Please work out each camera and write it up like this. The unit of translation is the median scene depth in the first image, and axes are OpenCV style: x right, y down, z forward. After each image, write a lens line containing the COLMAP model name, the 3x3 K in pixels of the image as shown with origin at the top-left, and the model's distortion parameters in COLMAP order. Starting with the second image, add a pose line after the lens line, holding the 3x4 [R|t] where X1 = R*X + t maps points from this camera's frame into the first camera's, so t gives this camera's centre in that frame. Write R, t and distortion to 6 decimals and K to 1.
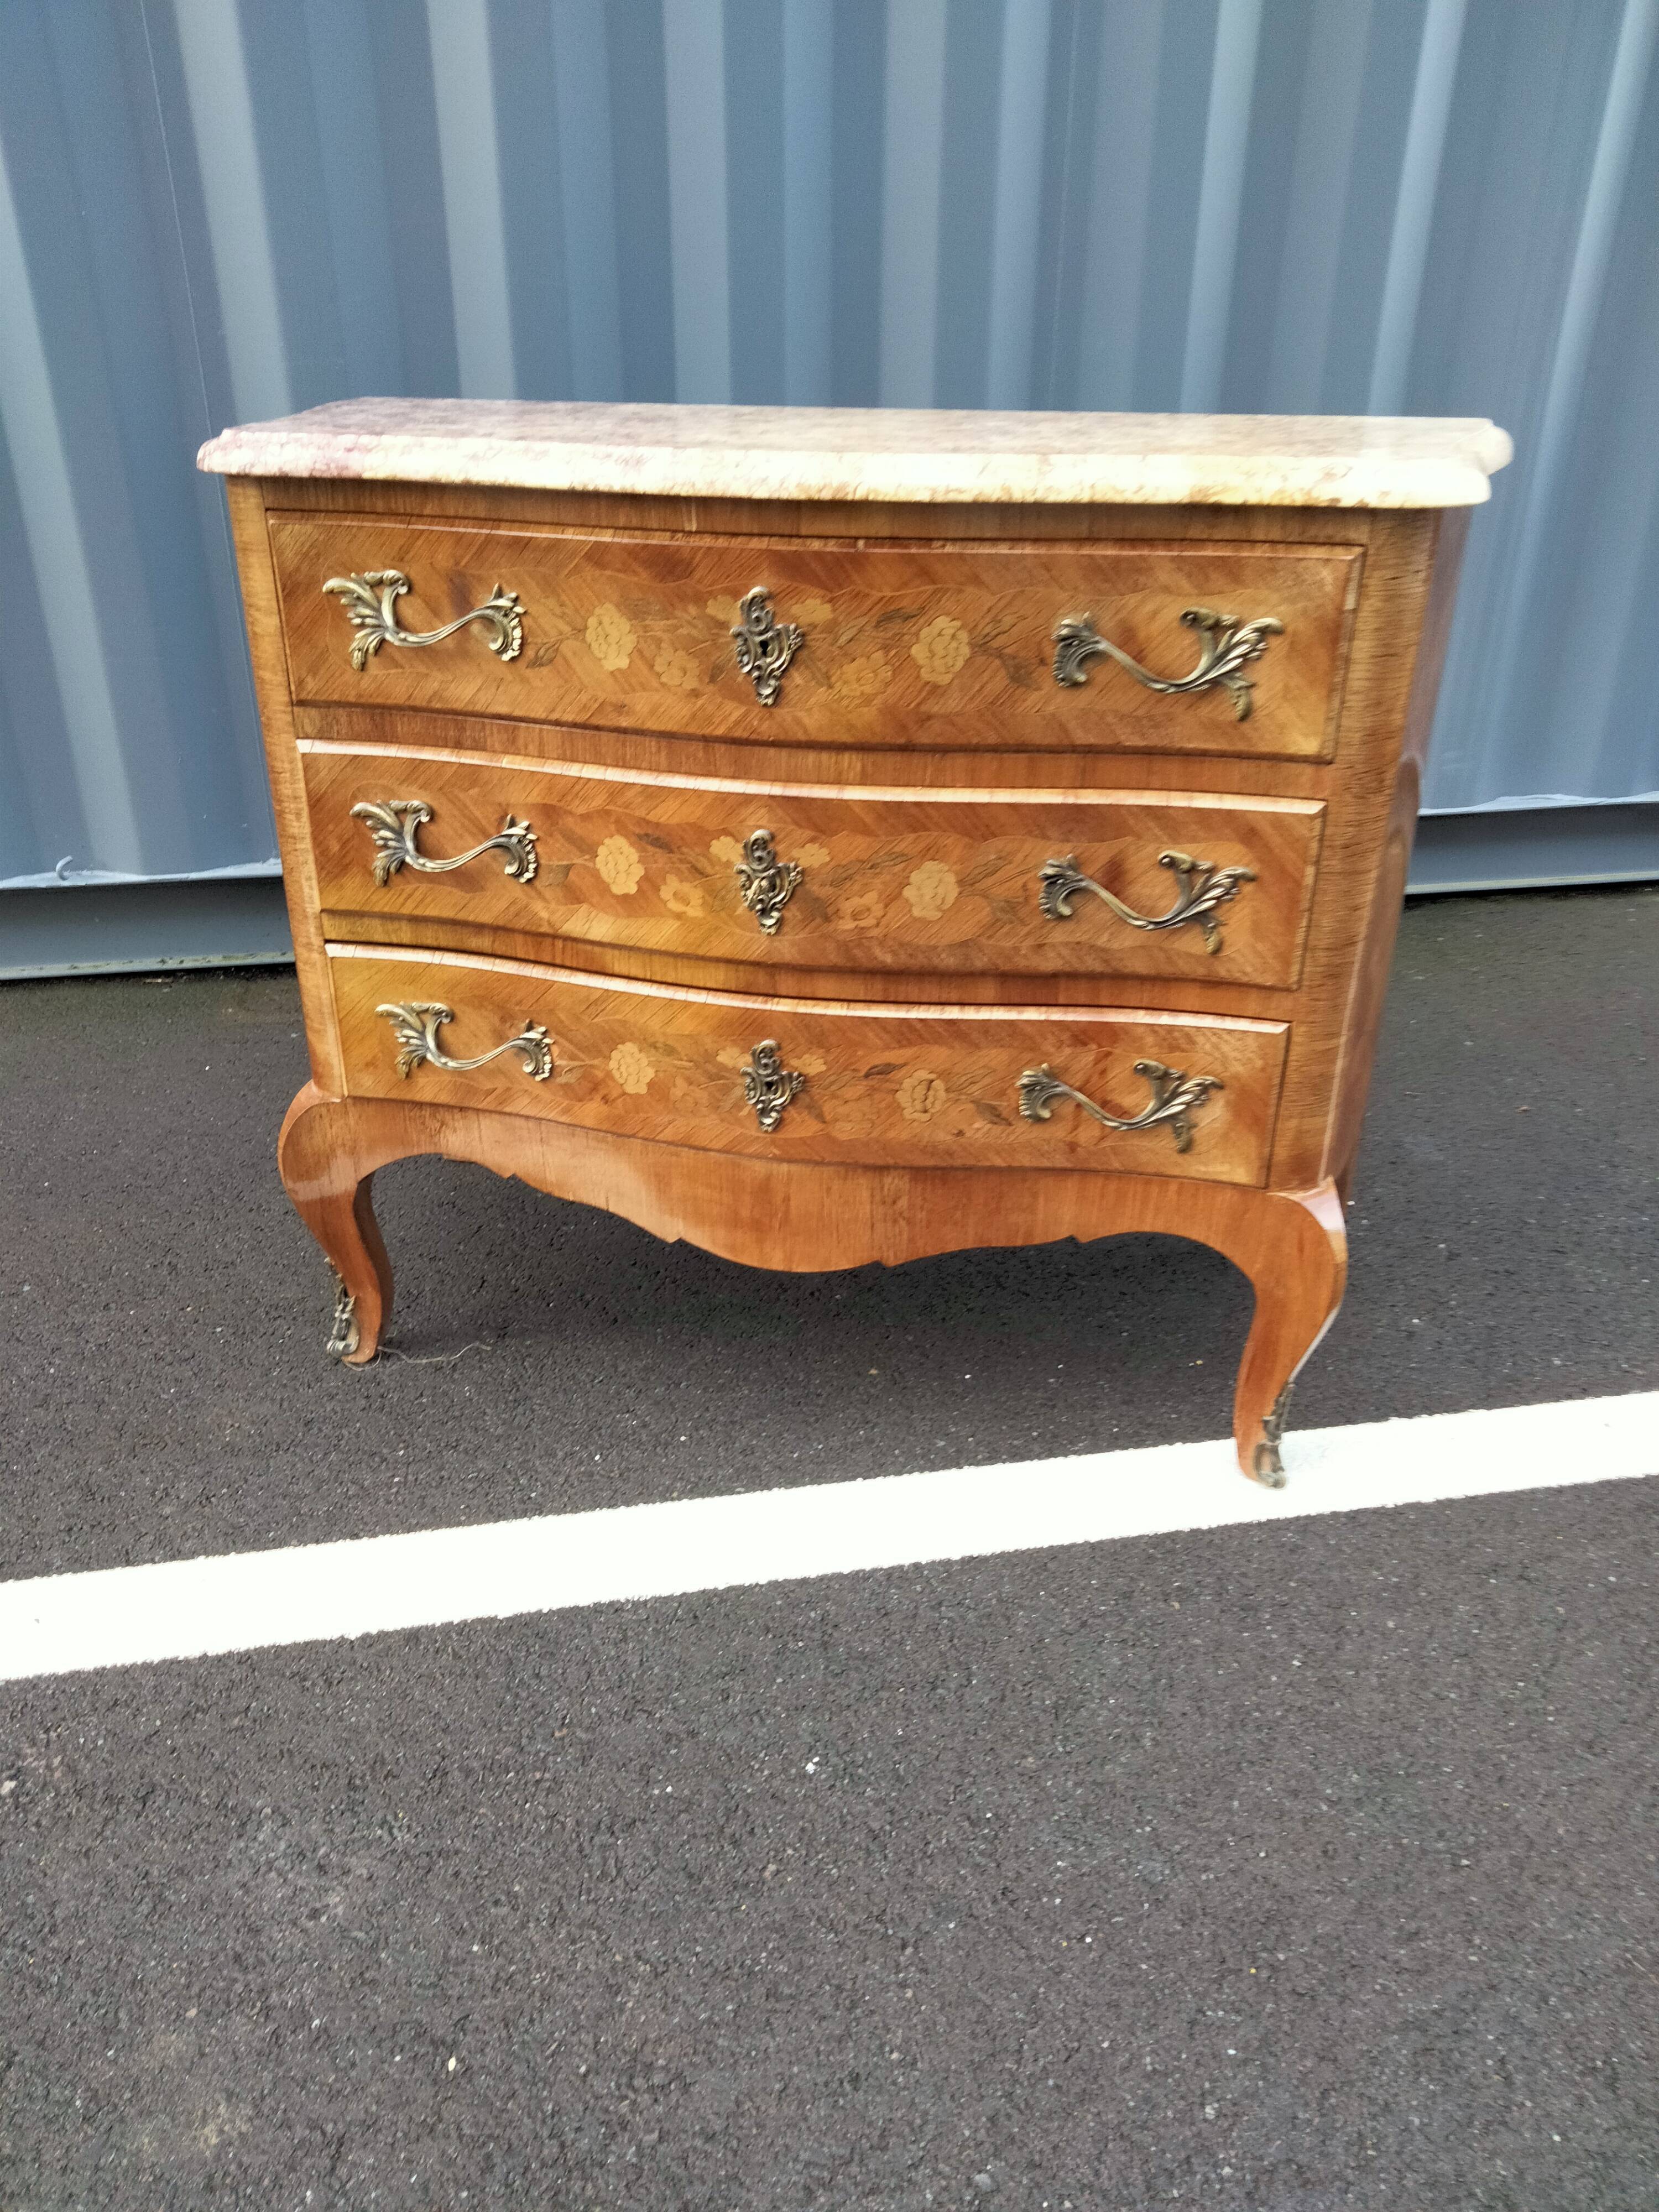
lens RADIAL K [[1594.4, 0, 804.4], [0, 1594.4, 1091.9], [0, 0, 1]] dist [0.048467, -0.031553]
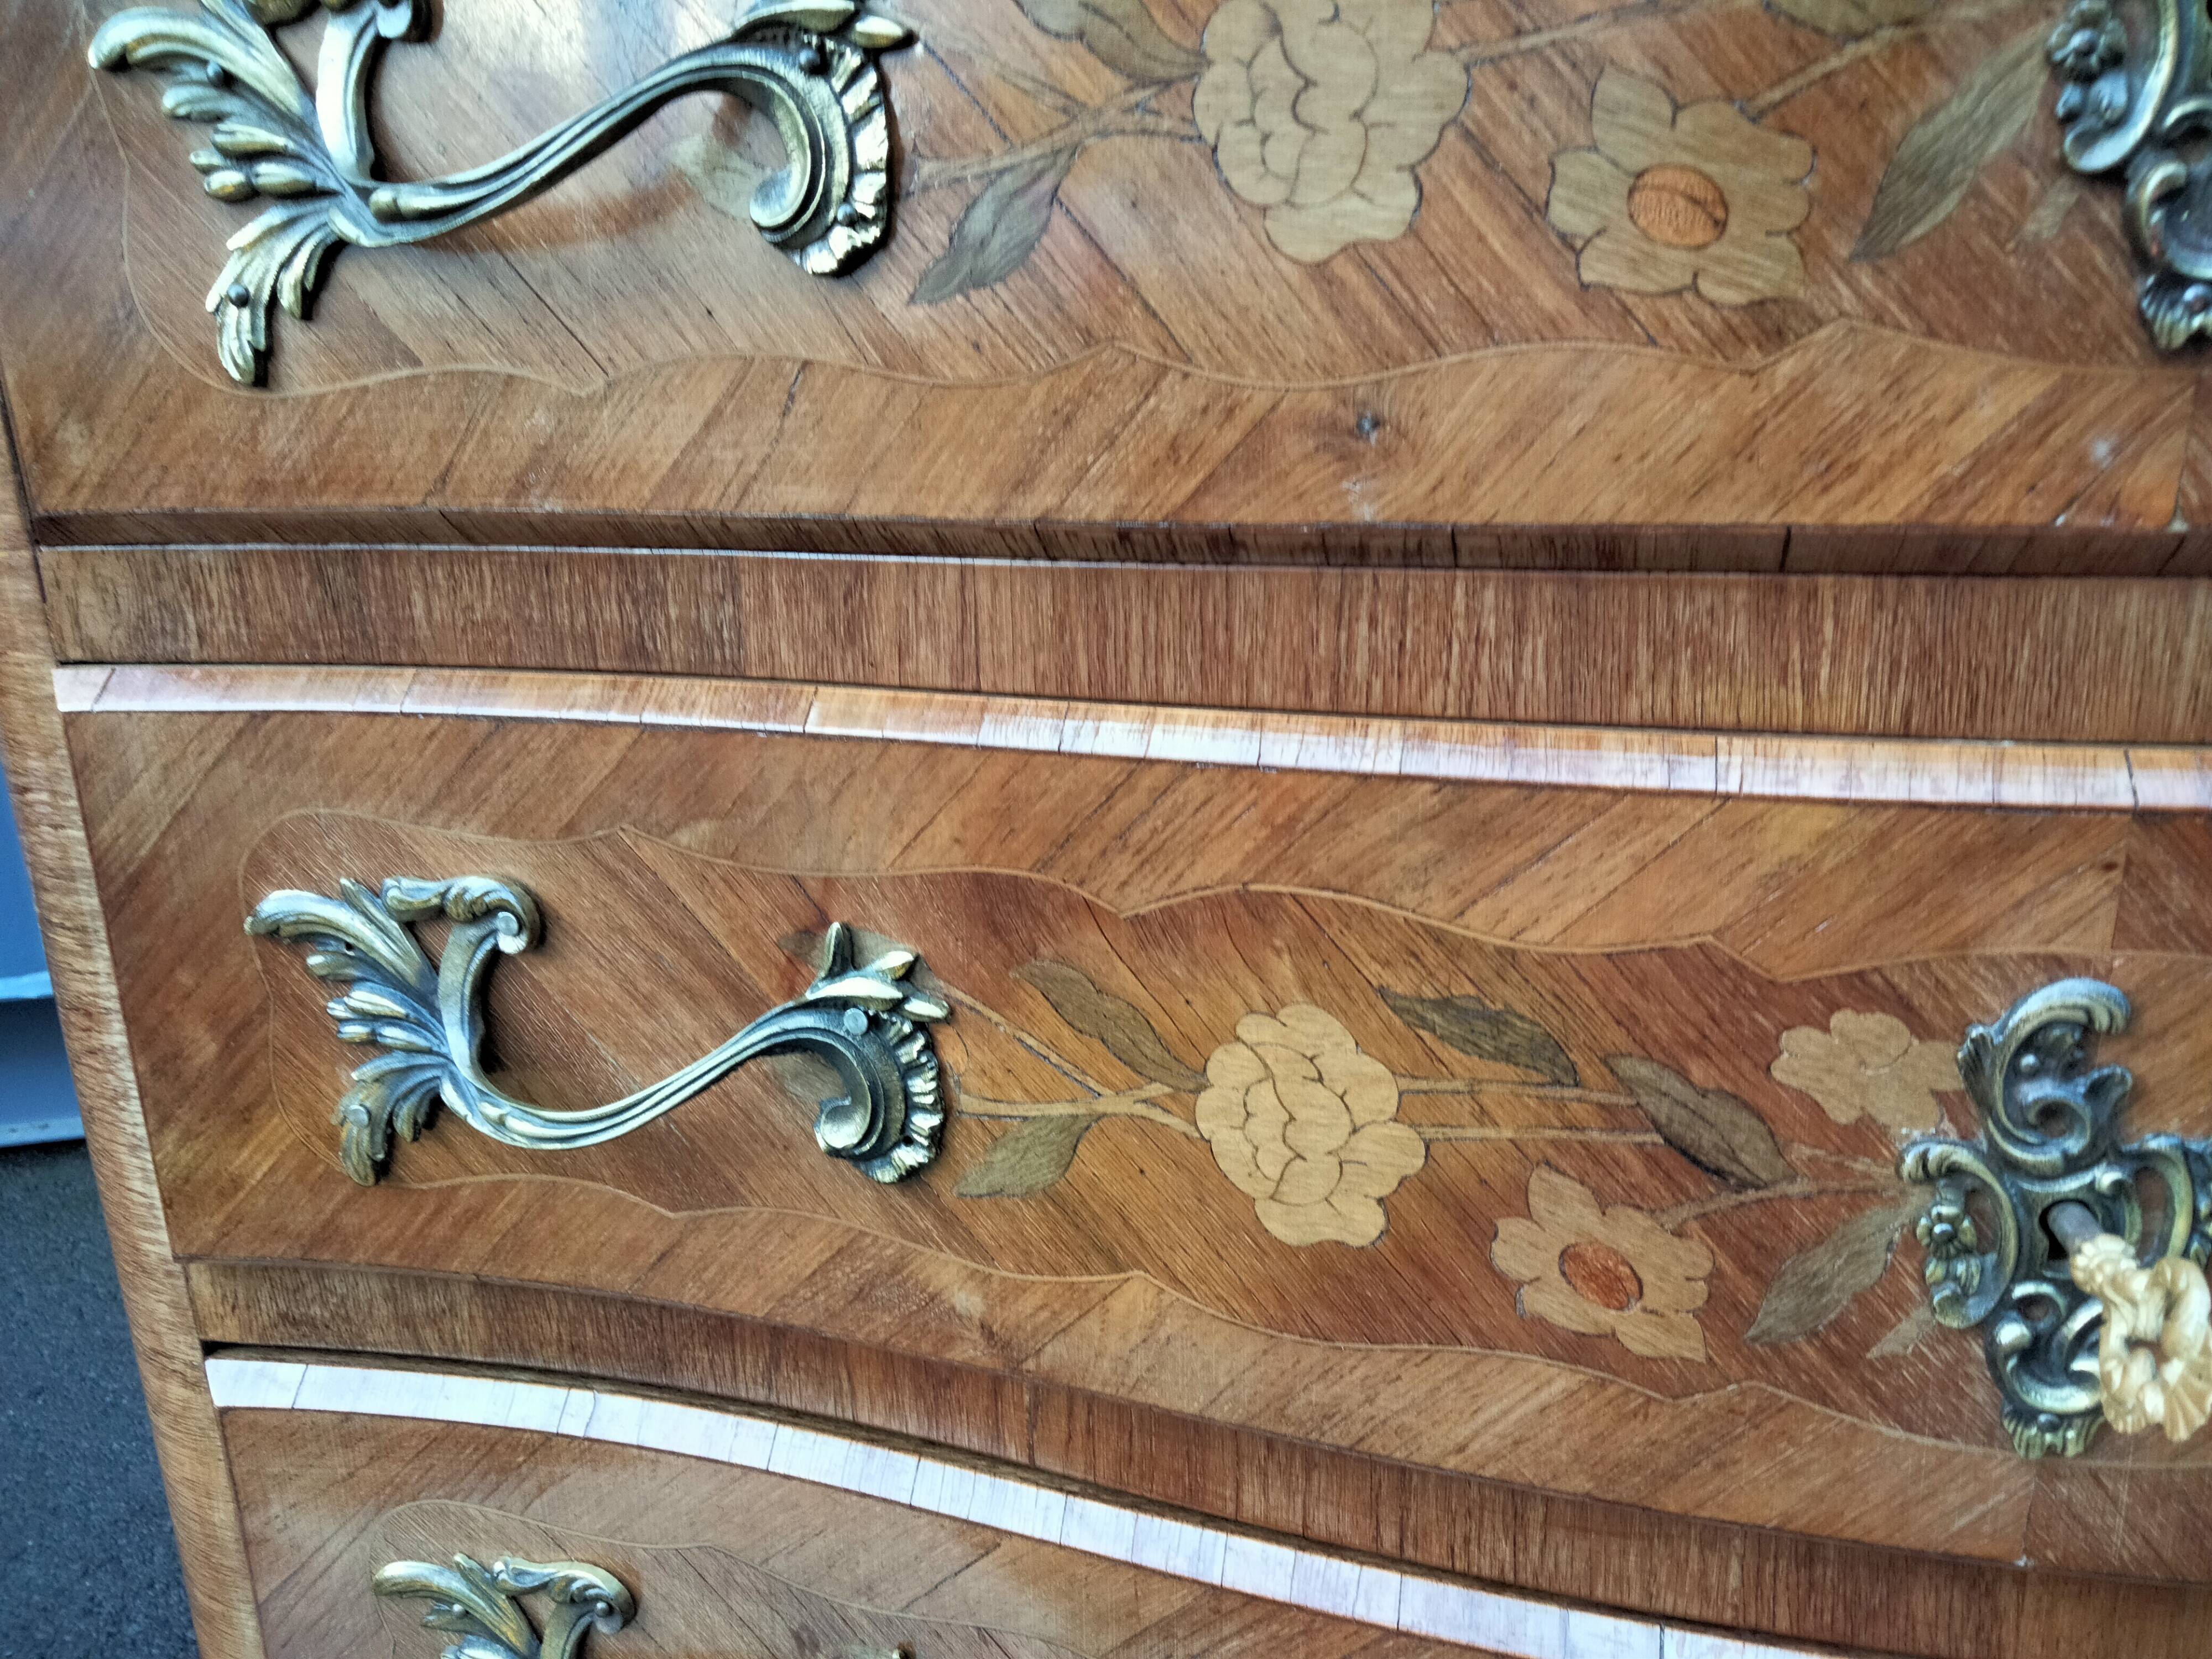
lens RADIAL K [[1645.1, 0, 1093.6], [0, 1645.1, 837.8], [0, 0, 1]] dist [0.022148, -0.013229]
pose [[0.999407, -0.030646, -0.015727, -0.139486], [0.027612, 0.985711, -0.166165, -0.142397], [0.020594, 0.165632, 0.985973, 0.745158]]
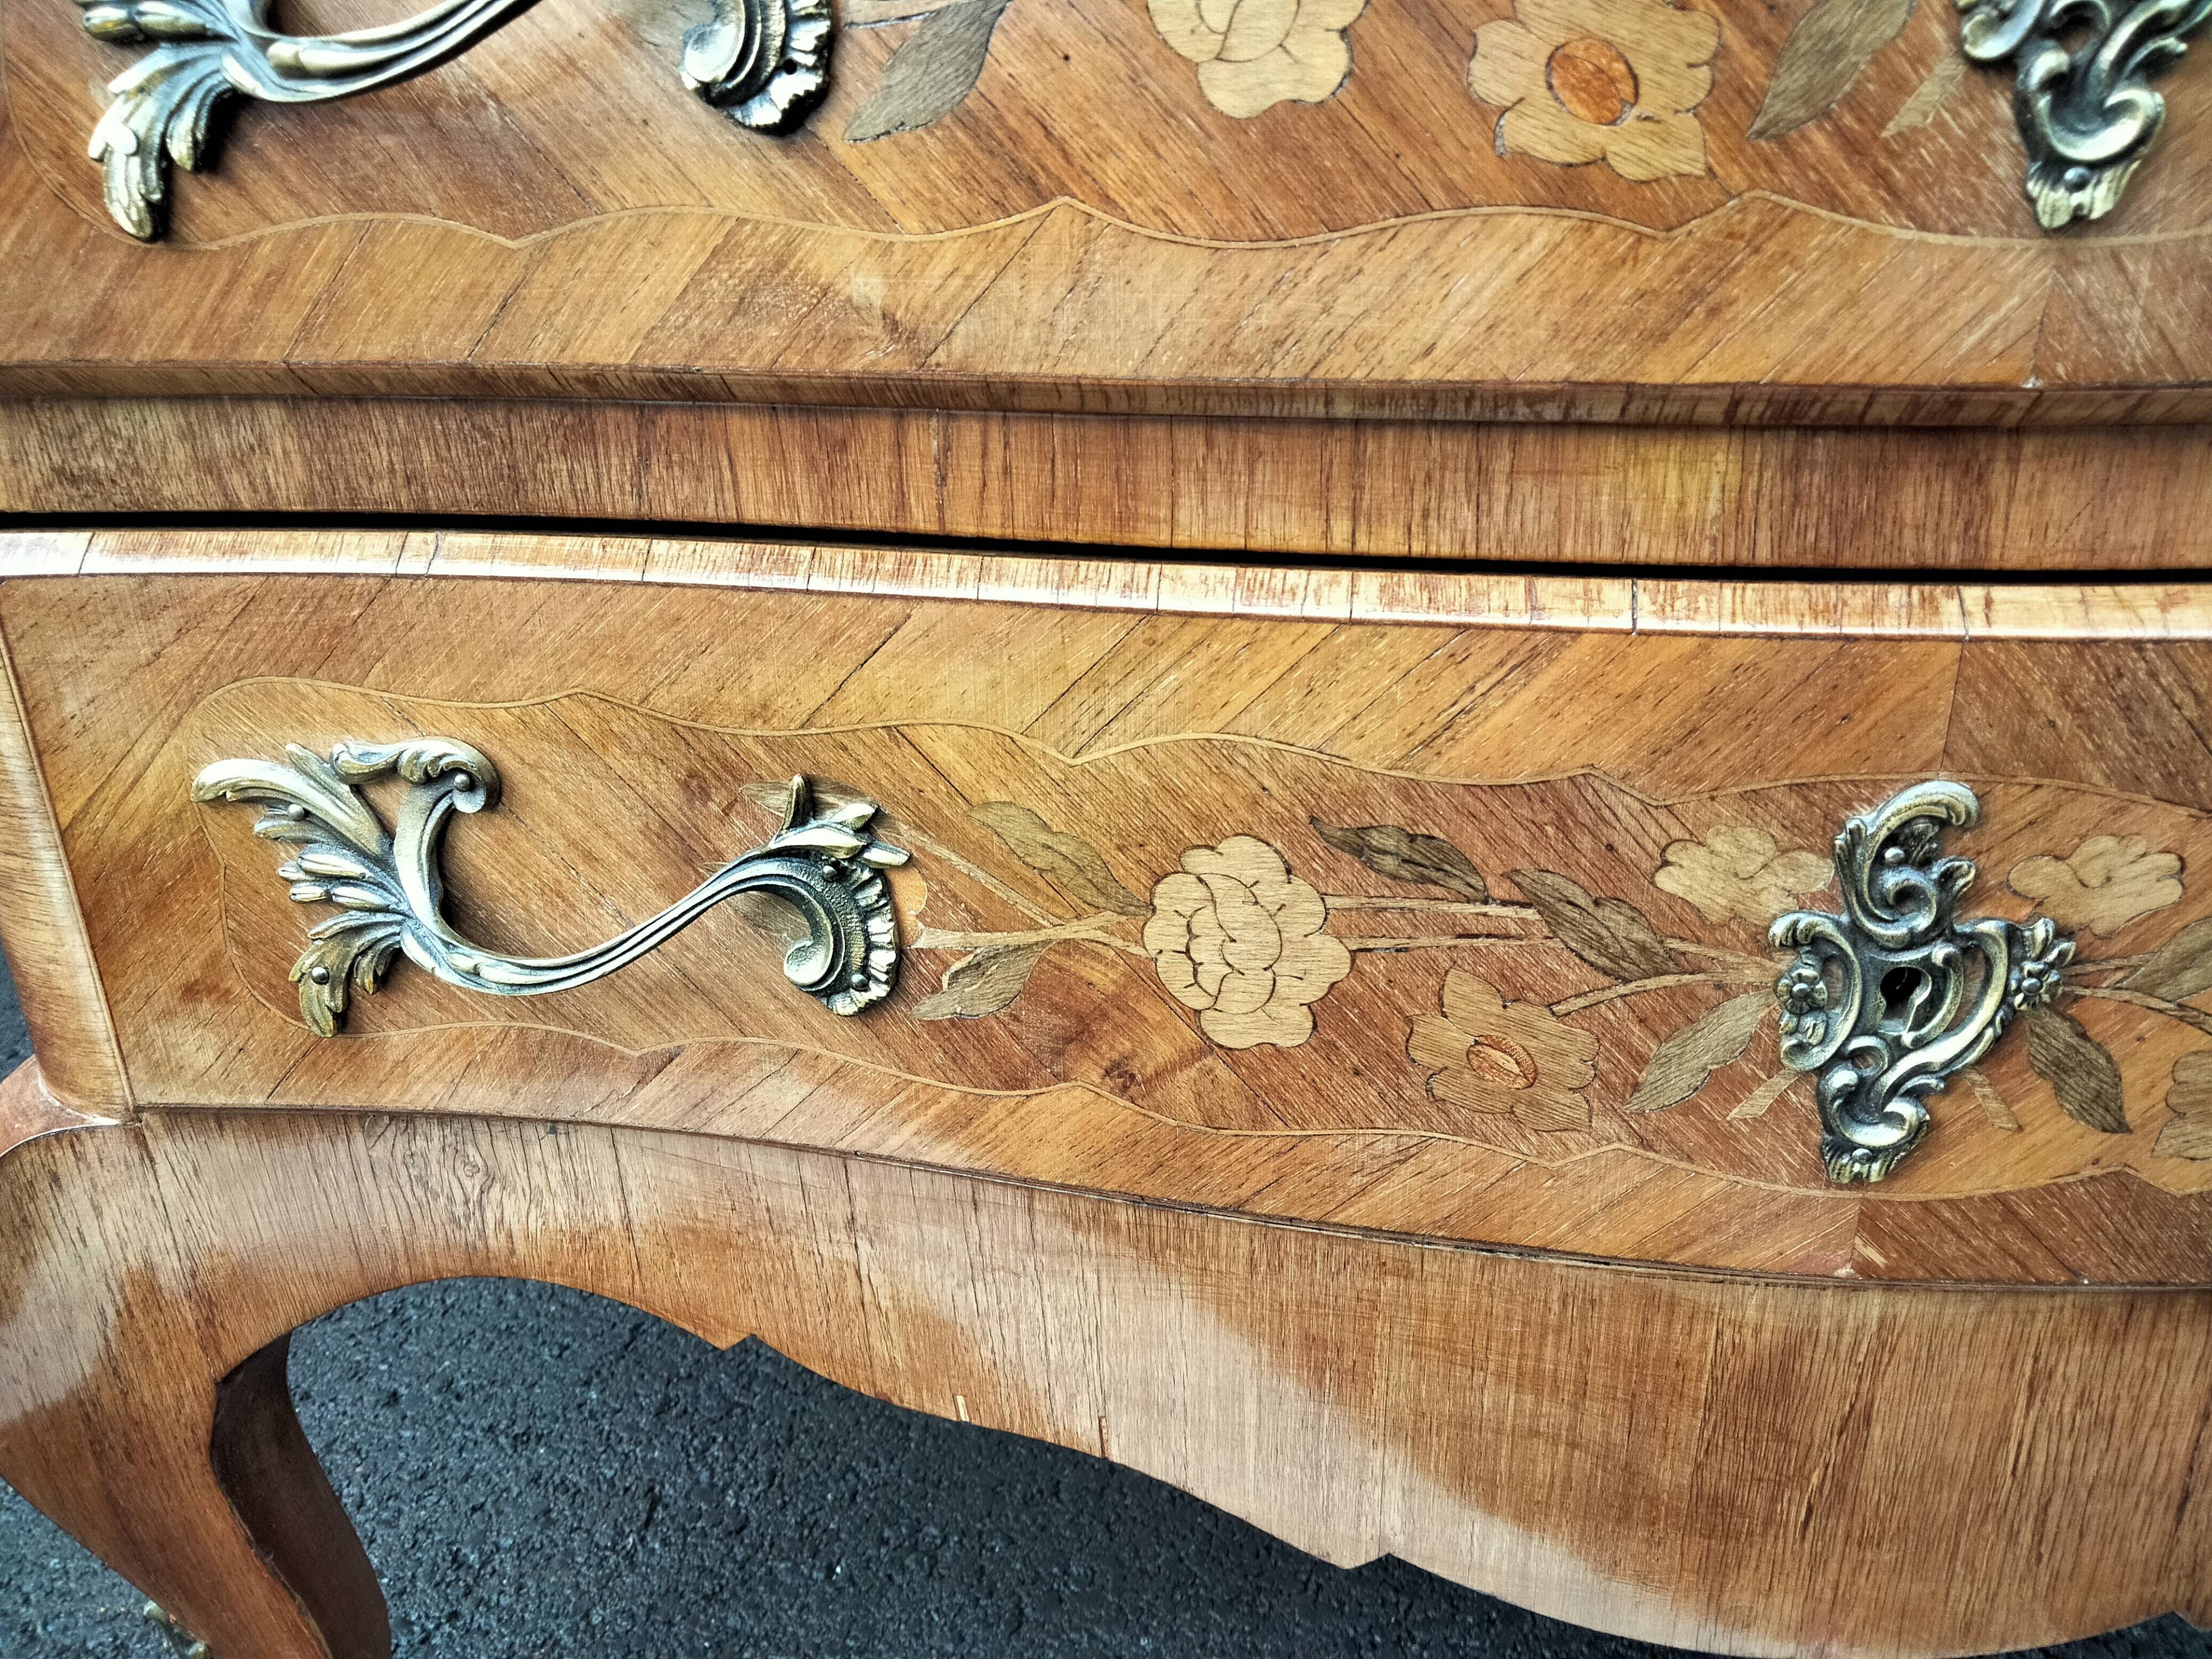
lens RADIAL K [[1645.1, 0, 1093.9], [0, 1645.1, 814.7], [0, 0, 1]] dist [0.022148, -0.013229]
pose [[0.995482, -0.059598, 0.073918, -0.155944], [0.064522, 0.995723, -0.066122, -0.020655], [-0.069661, 0.070593, 0.995070, 0.789950]]
